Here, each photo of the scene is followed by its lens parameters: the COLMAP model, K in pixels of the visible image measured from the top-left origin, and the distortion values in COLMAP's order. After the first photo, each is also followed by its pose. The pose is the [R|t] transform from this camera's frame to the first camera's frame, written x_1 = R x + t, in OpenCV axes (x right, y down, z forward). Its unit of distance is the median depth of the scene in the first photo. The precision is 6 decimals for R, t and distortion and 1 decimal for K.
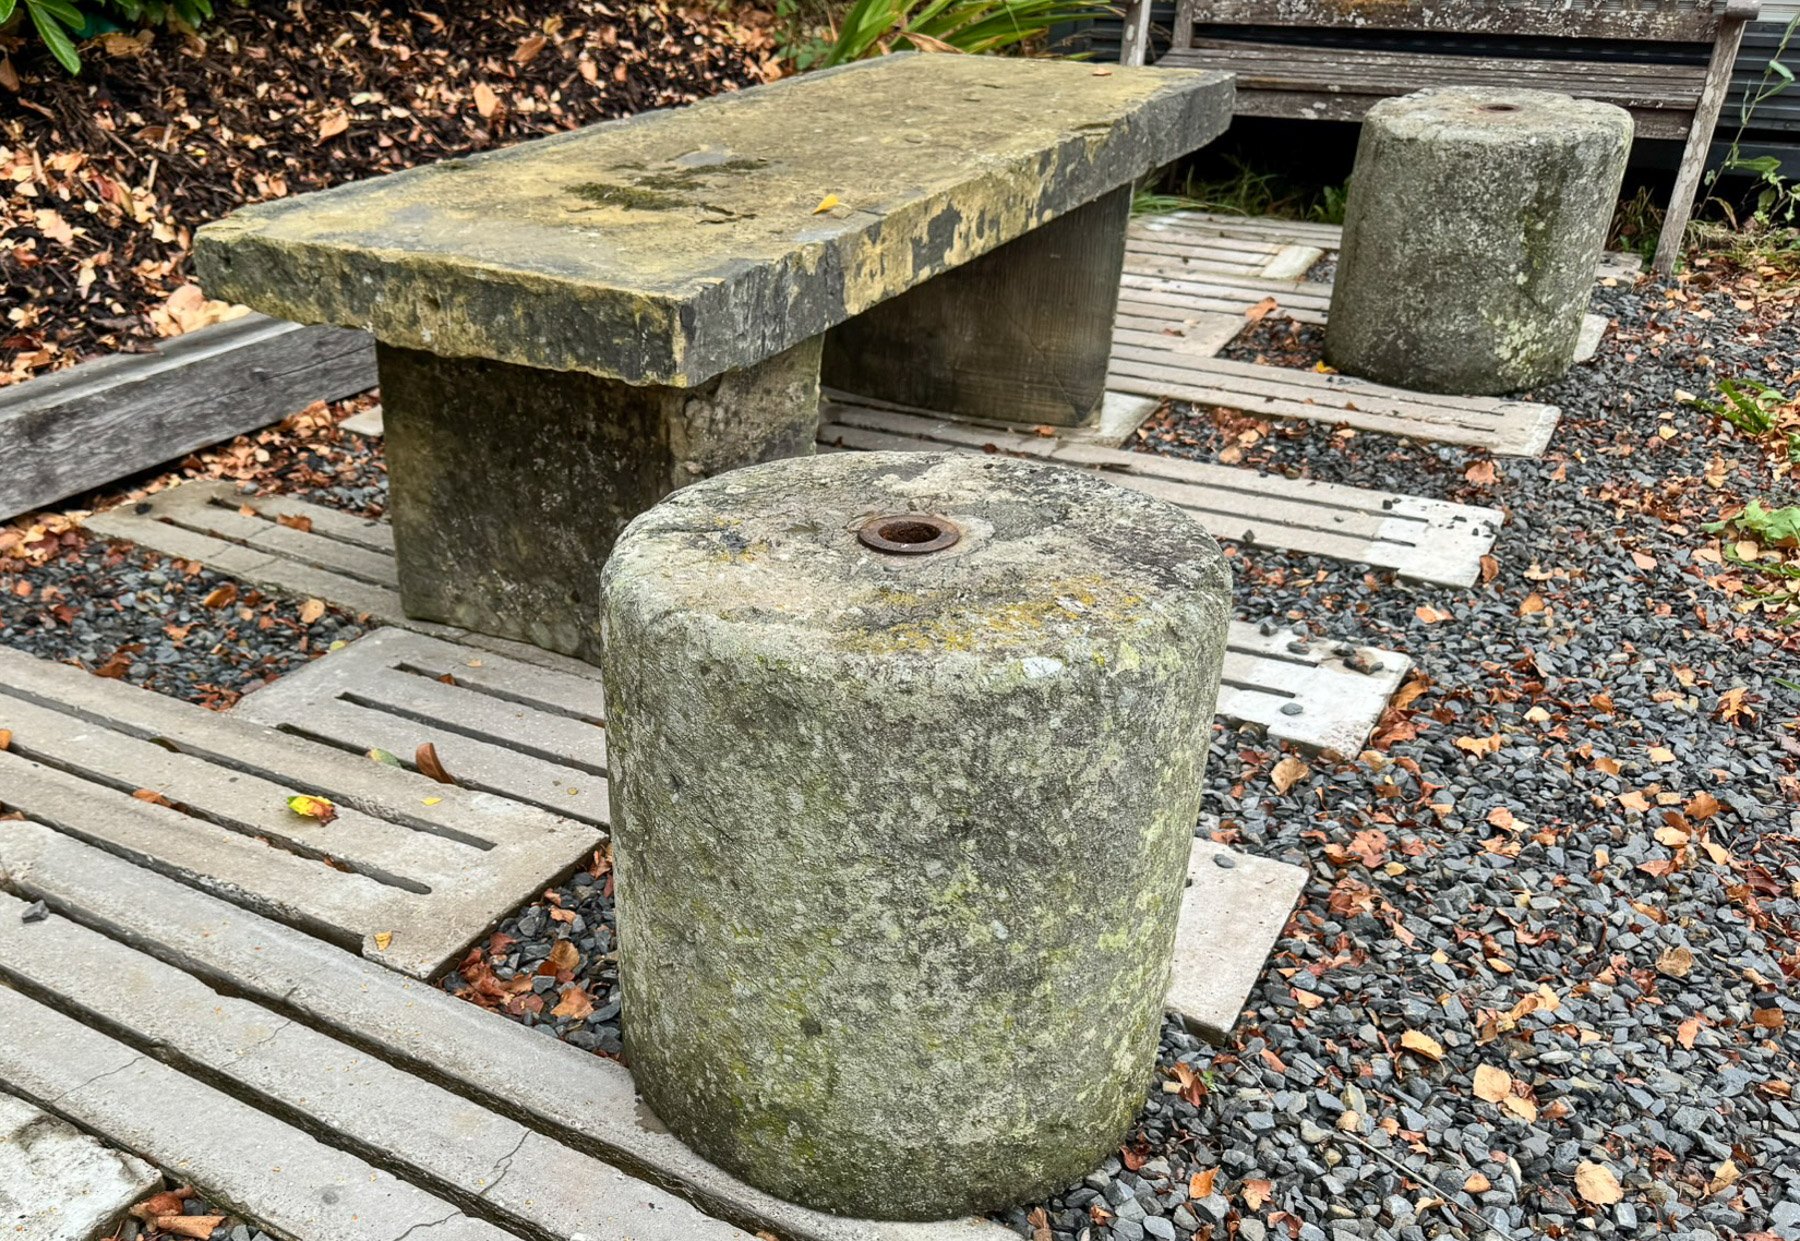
lens RADIAL K [[1563.3, 0, 677.1], [0, 1563.3, 815.6], [0, 0, 1]] dist [0.150271, -0.302938]
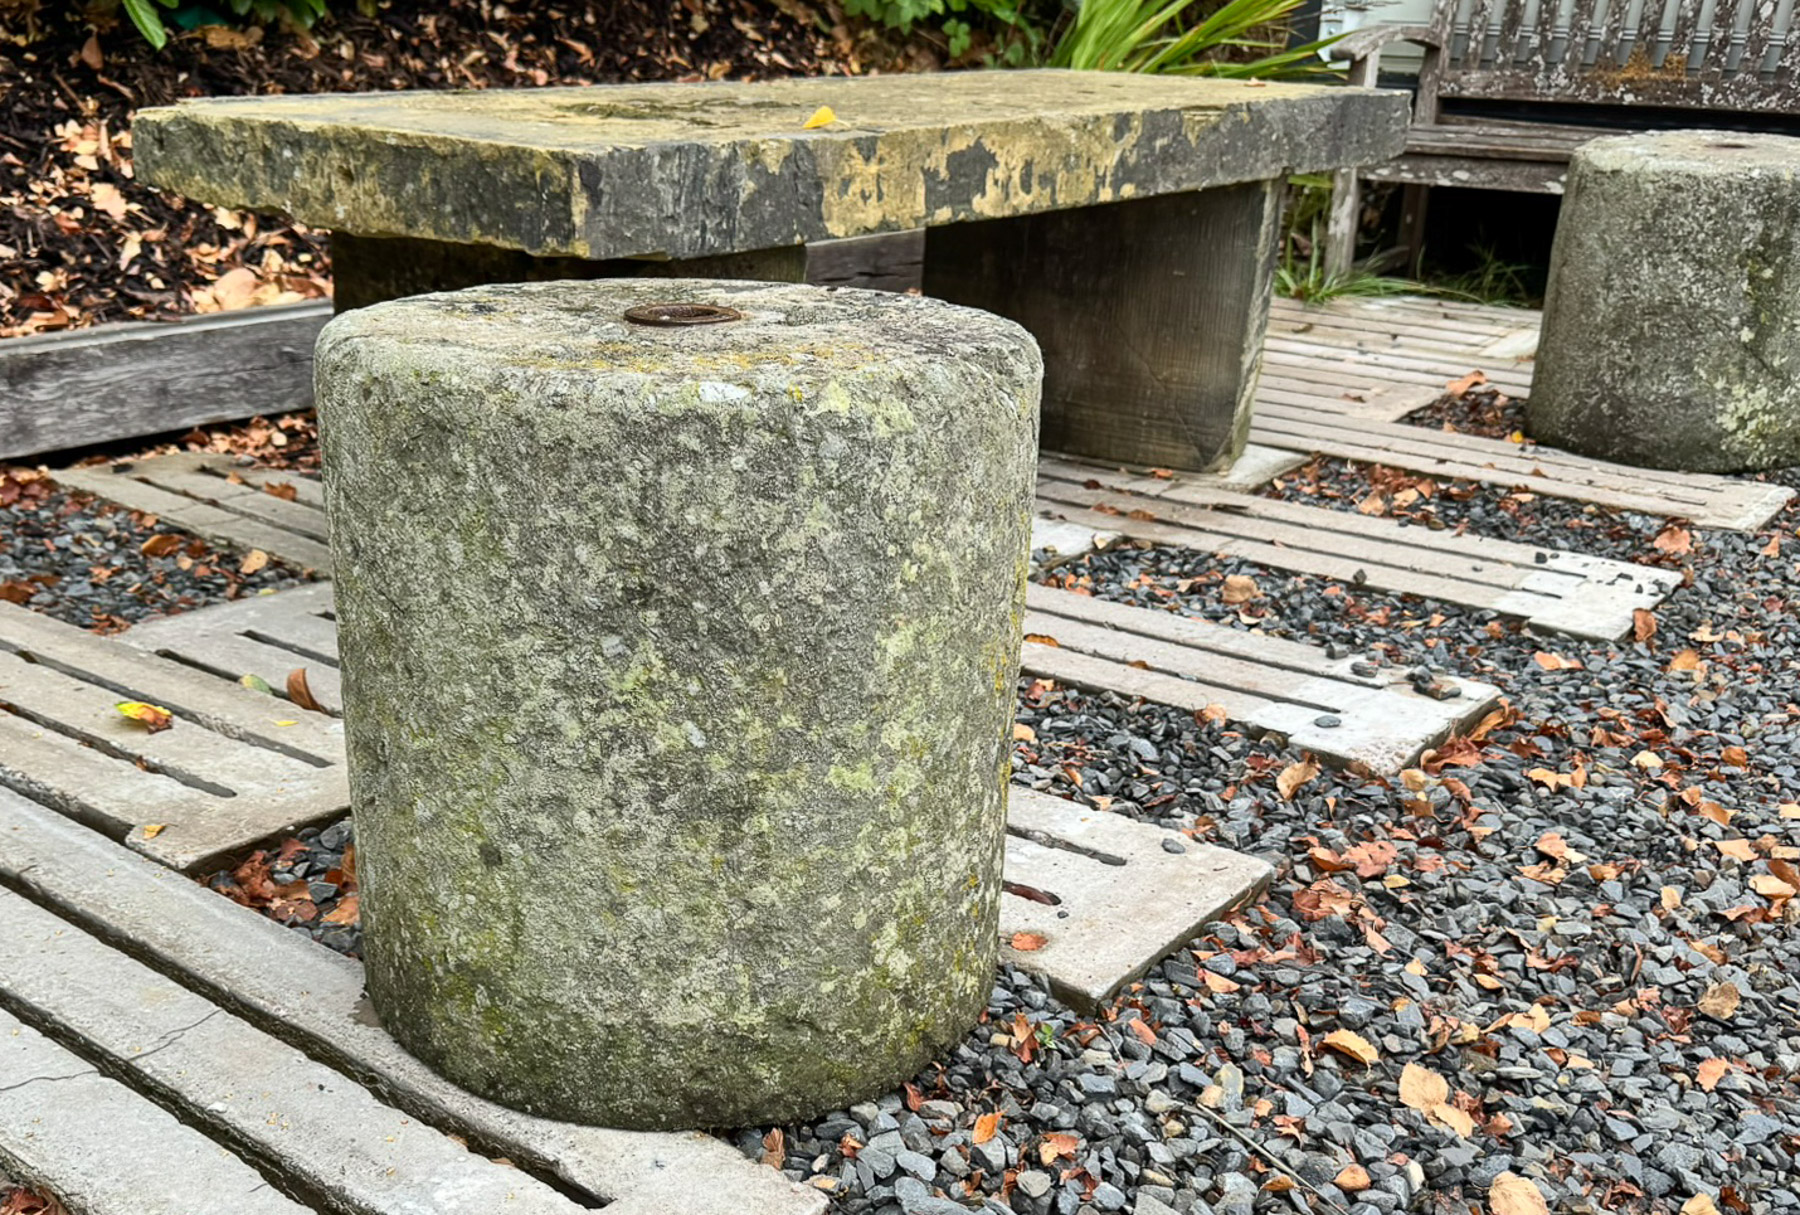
lens RADIAL K [[1805.0, 0, 742.2], [0, 1805.0, 811.3], [0, 0, 1]] dist [0.174706, -0.388800]
pose [[0.991245, 0.083716, -0.102102, 0.192335], [-0.096140, 0.987670, -0.123552, 0.133041], [0.090500, 0.132286, 0.987072, 0.031928]]
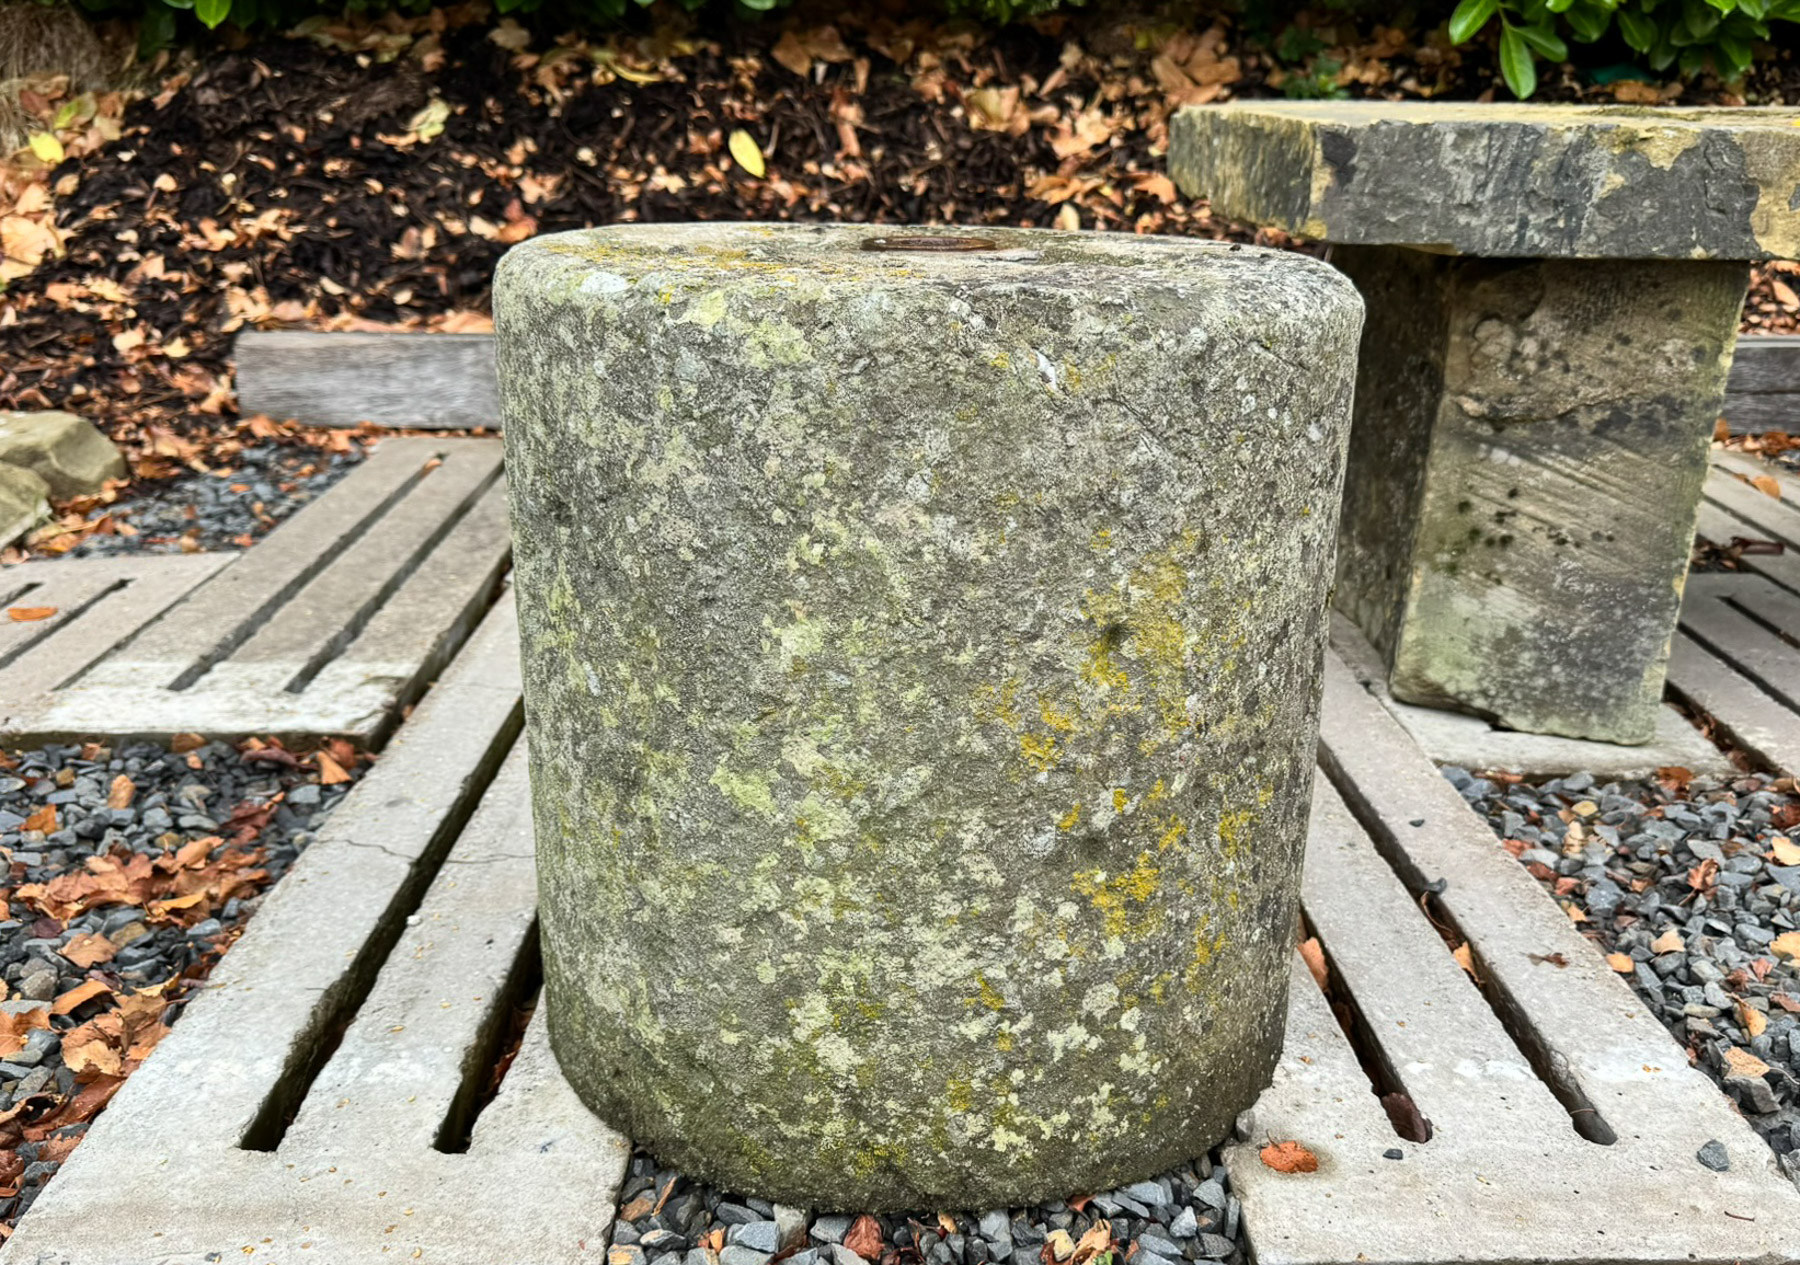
lens RADIAL K [[1577.7, 0, 933.3], [0, 1577.7, 683.8], [0, 0, 1]] dist [0.171805, -0.399412]
pose [[0.563917, 0.310929, -0.765063, 0.497672], [-0.447799, 0.893523, 0.033071, -0.012061], [0.693883, 0.323945, 0.643106, 0.368300]]
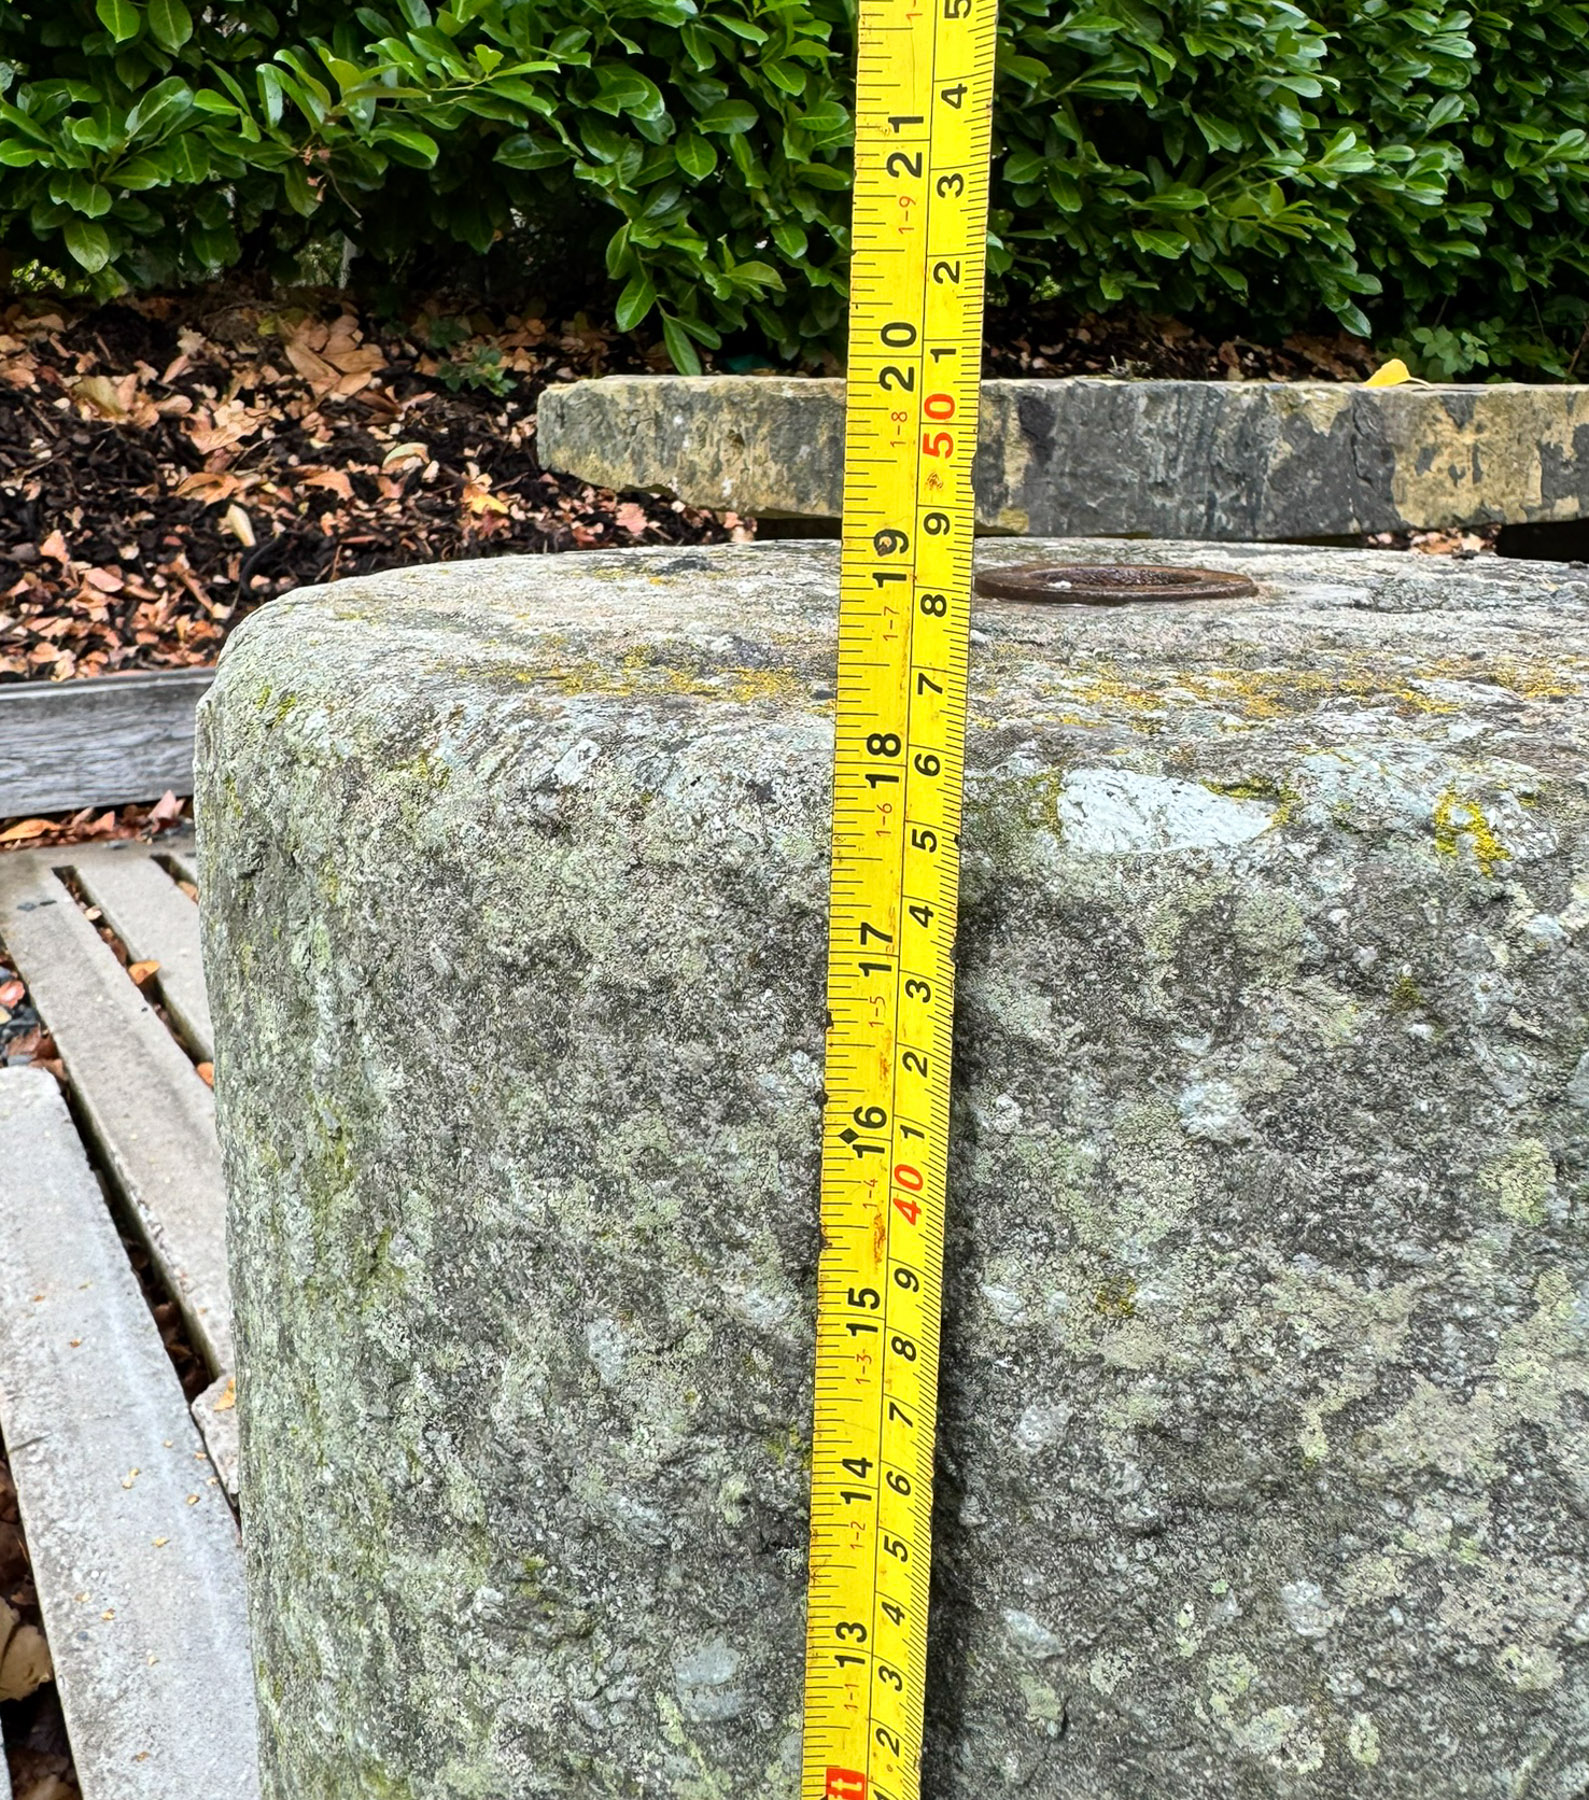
lens RADIAL K [[1567.1, 0, 792.6], [0, 1567.1, 669.9], [0, 0, 1]] dist [-0.009122, 0.011392]
pose [[0.910917, 0.093318, -0.401898, 0.143211], [-0.232951, 0.920296, -0.314306, -0.018738], [0.340535, 0.379930, 0.860052, 0.423844]]
